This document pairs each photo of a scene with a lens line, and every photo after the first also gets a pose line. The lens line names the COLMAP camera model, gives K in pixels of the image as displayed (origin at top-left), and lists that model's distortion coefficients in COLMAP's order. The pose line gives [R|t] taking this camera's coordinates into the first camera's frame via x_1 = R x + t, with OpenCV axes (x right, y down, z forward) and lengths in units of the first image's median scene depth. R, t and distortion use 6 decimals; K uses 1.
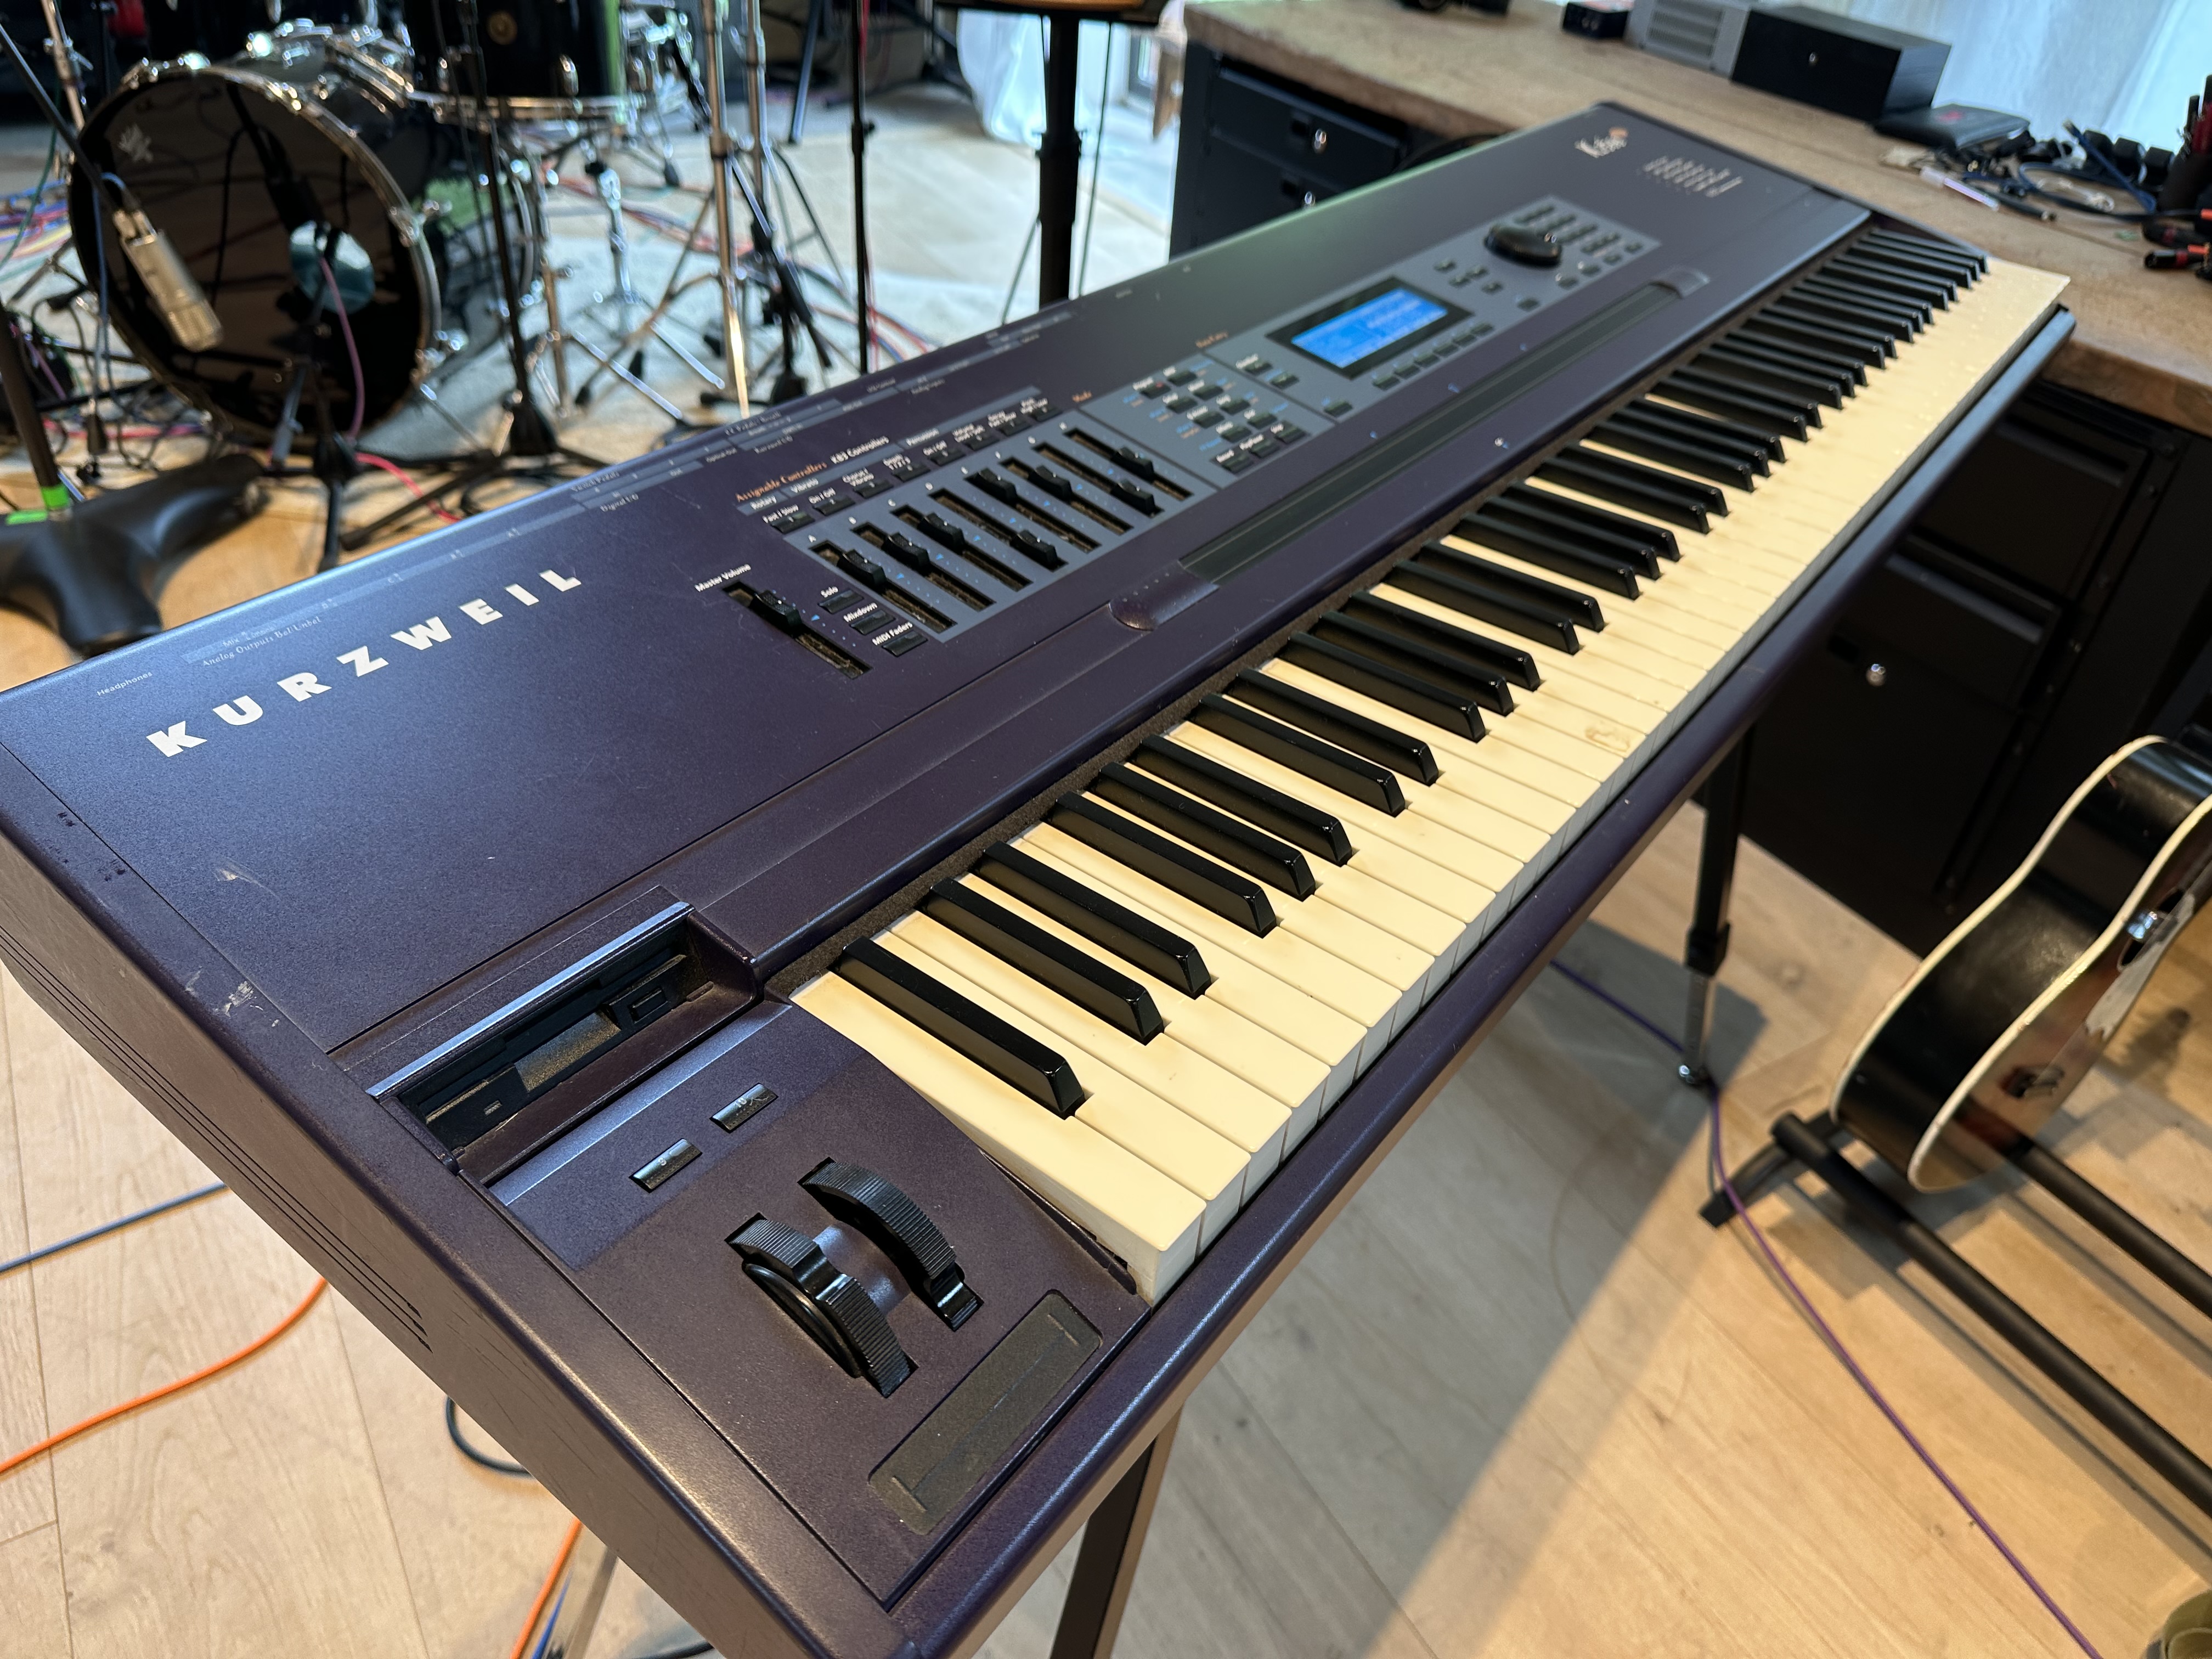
lens RADIAL K [[1616.3, 0, 1097.5], [0, 1616.3, 793.2], [0, 0, 1]] dist [0.018334, -0.030763]
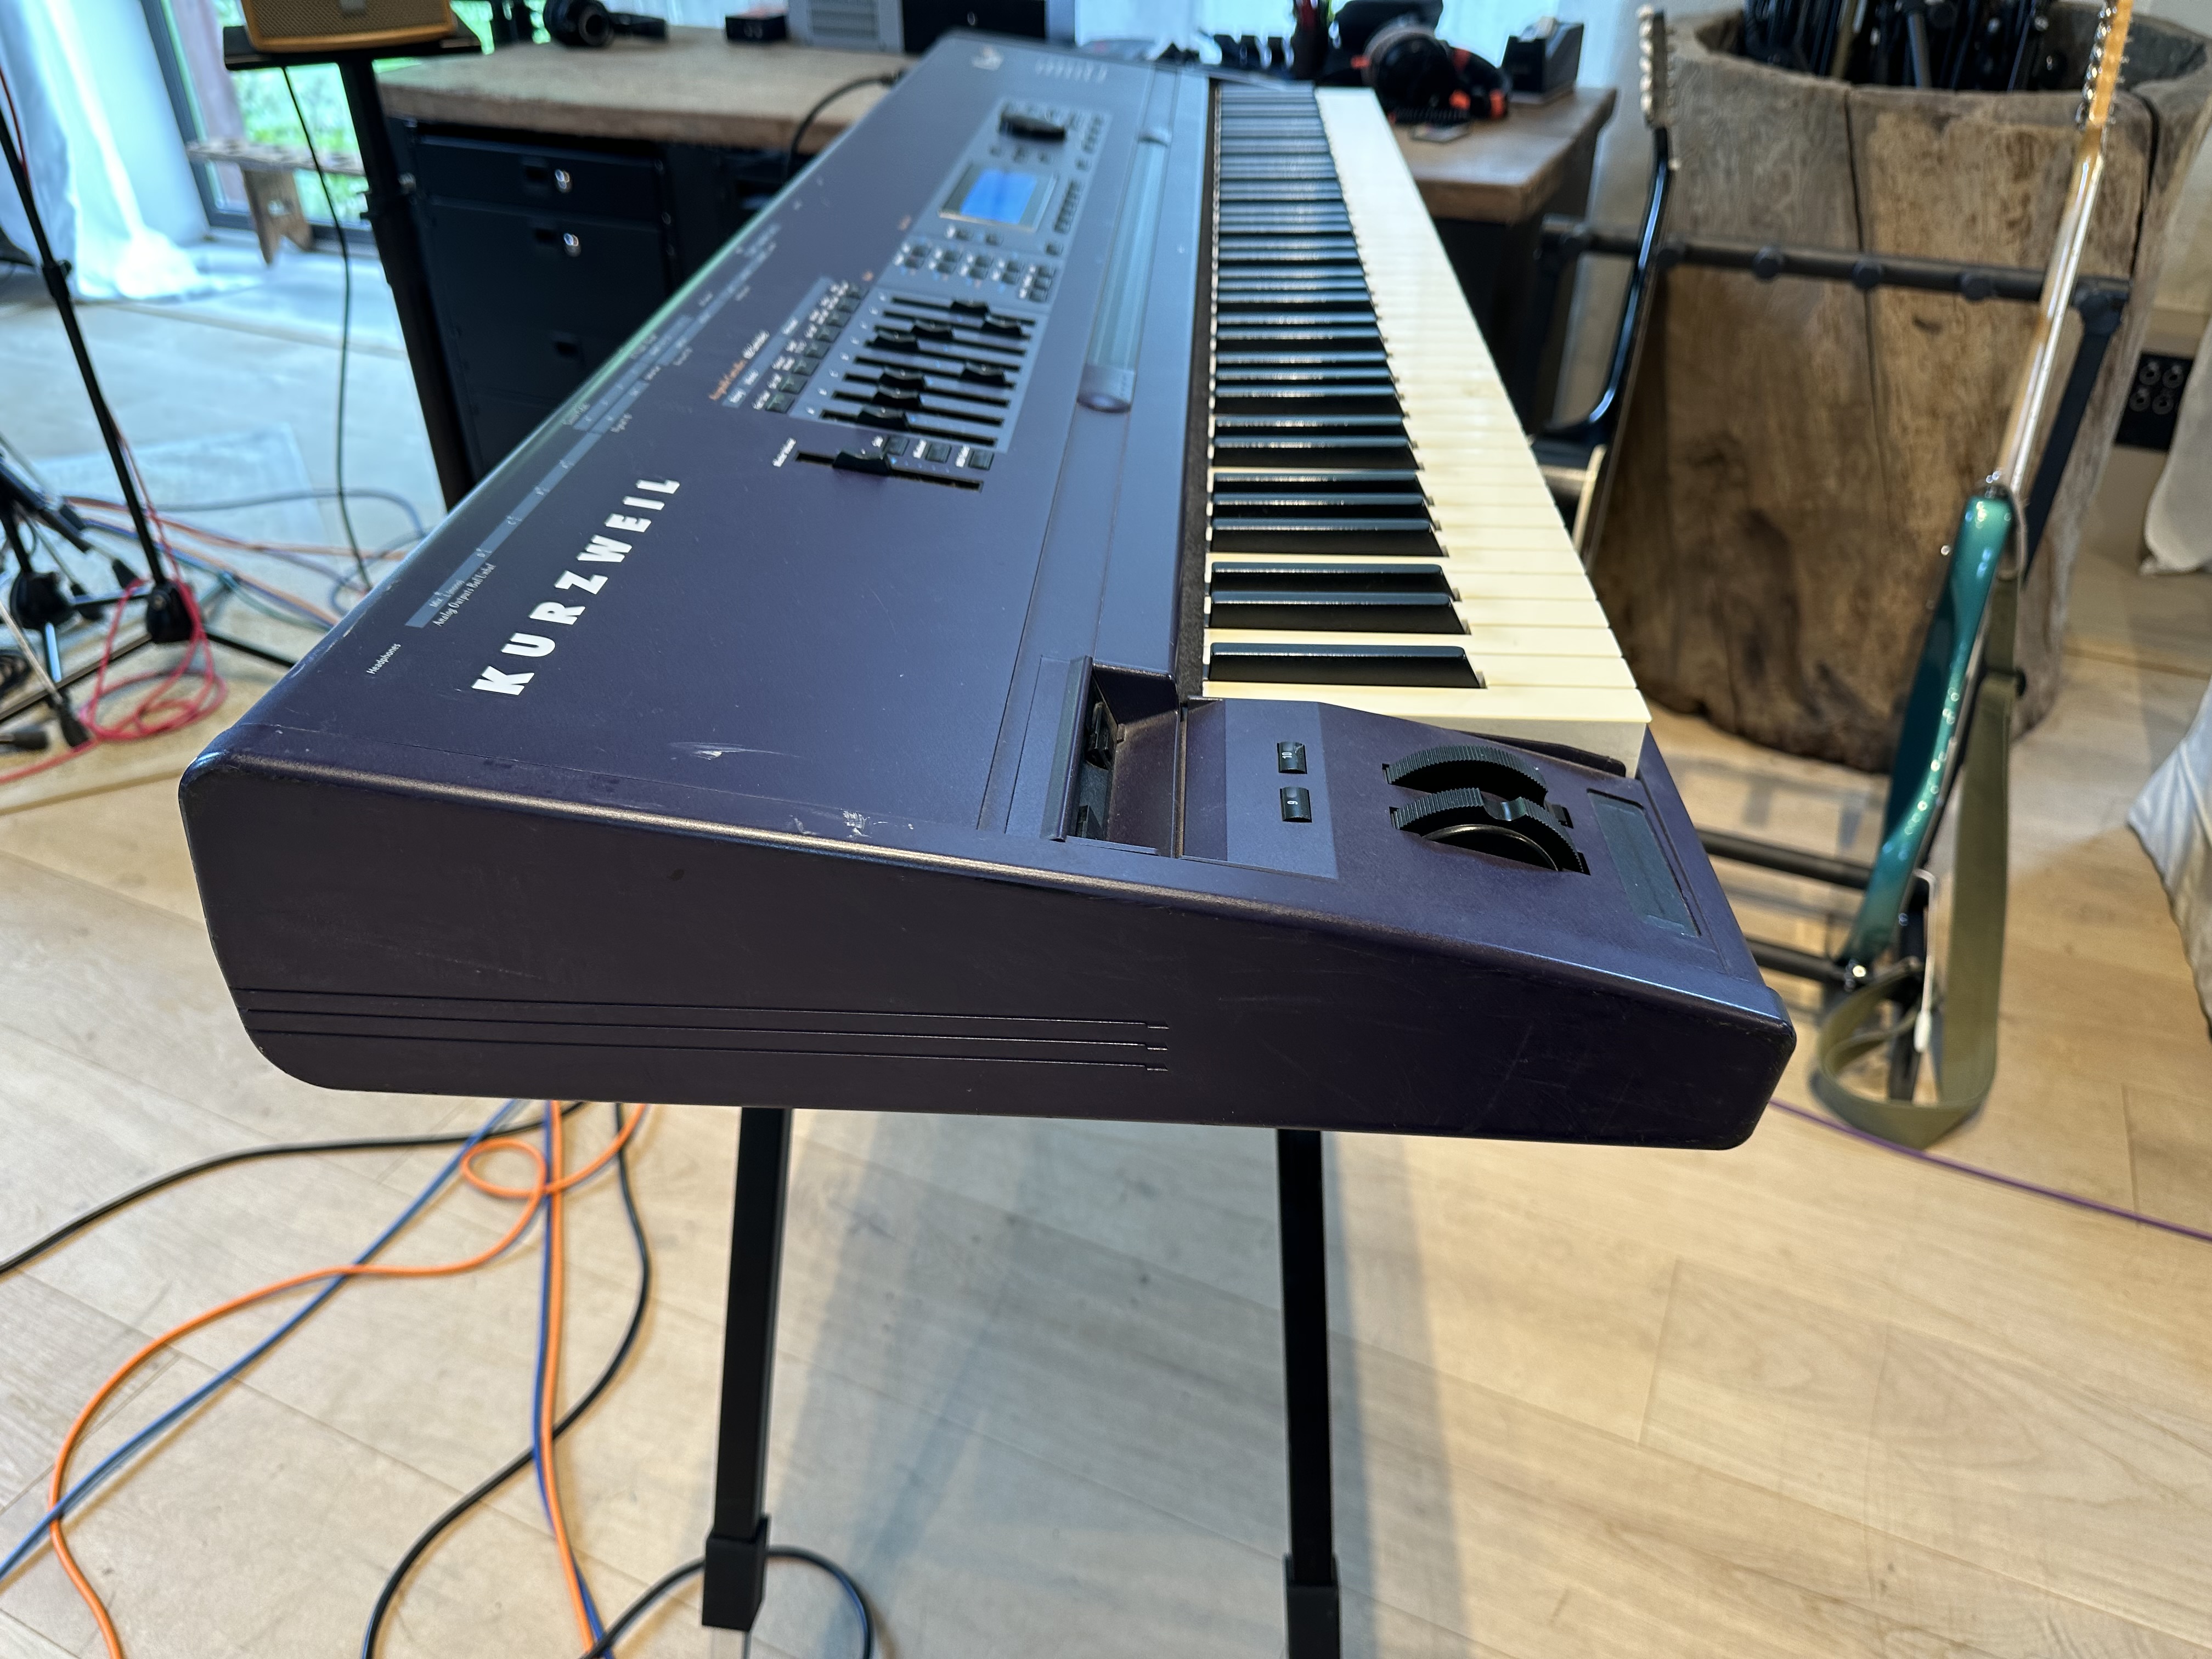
lens RADIAL K [[1616.3, 0, 1111.8], [0, 1616.3, 823.4], [0, 0, 1]] dist [0.018334, -0.030763]
pose [[0.821583, -0.368627, 0.434874, -0.271298], [0.381782, 0.922270, 0.060495, 0.042162], [-0.423371, 0.116325, 0.898457, 0.031474]]
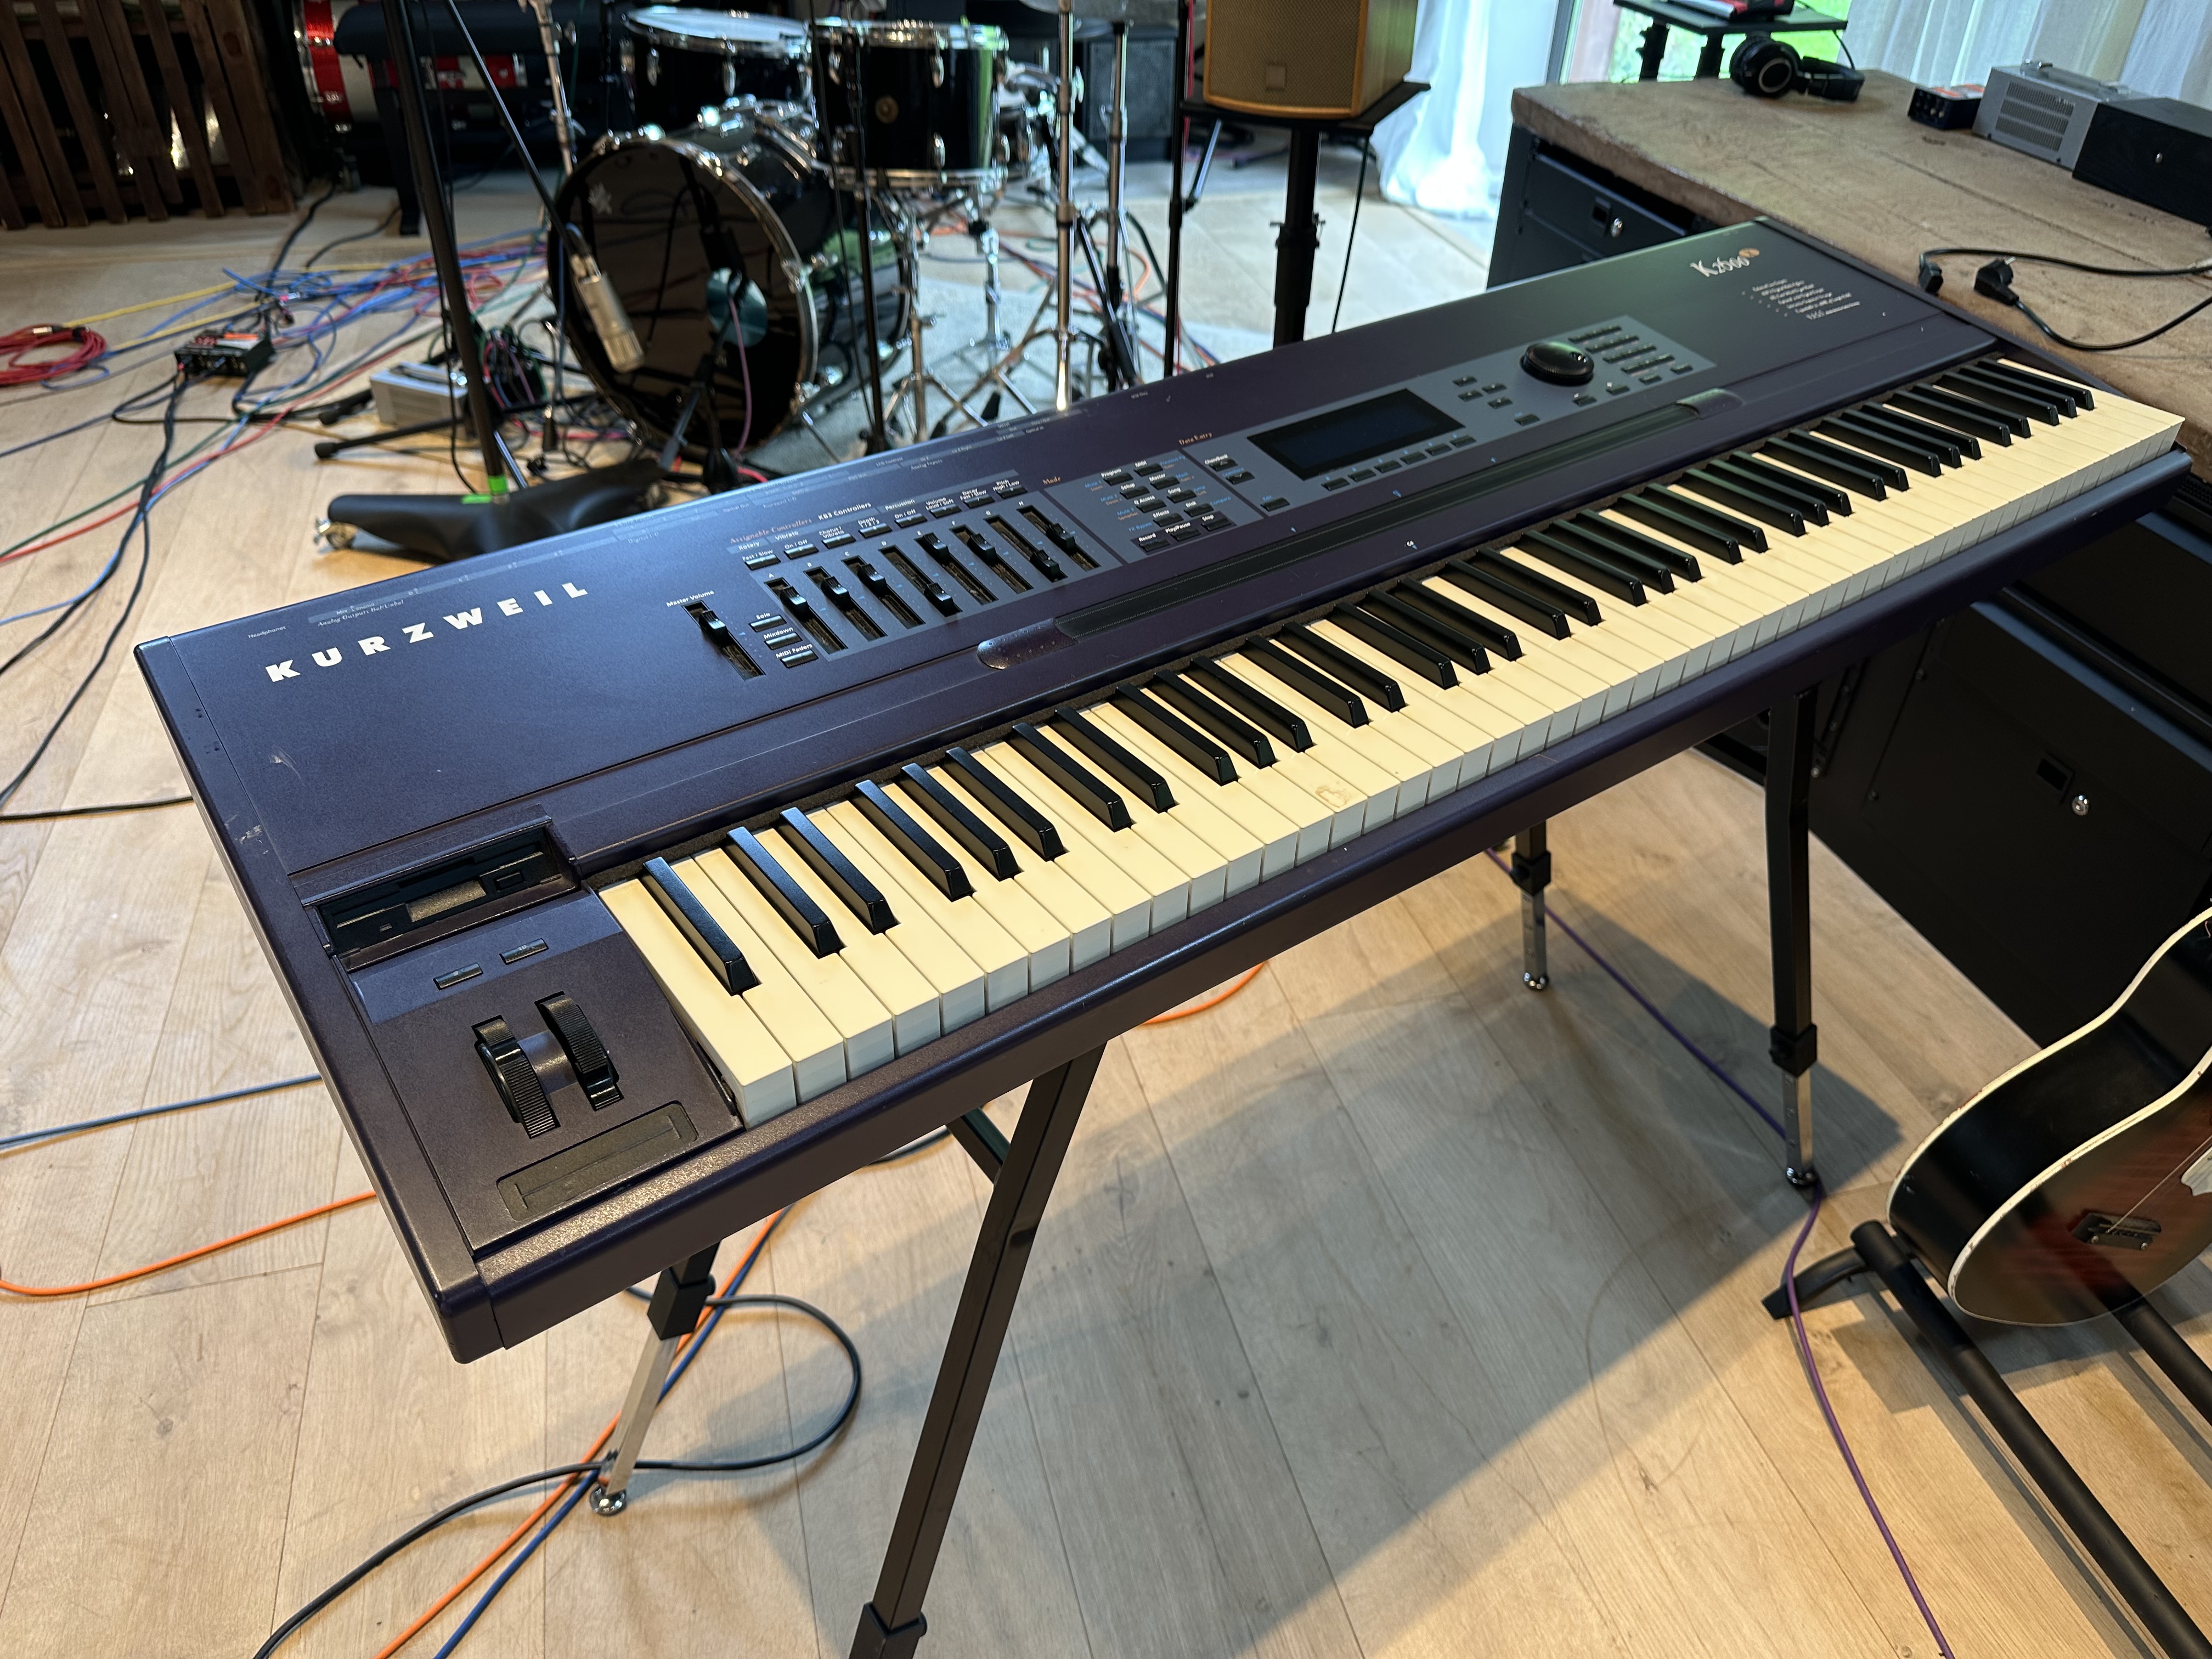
lens RADIAL K [[1616.3, 0, 1095.0], [0, 1616.3, 805.5], [0, 0, 1]] dist [0.018334, -0.030763]
pose [[0.957576, 0.123131, -0.260550, 0.223610], [-0.126374, 0.991973, 0.004337, -0.004334], [0.258992, 0.028774, 0.965451, -0.106752]]
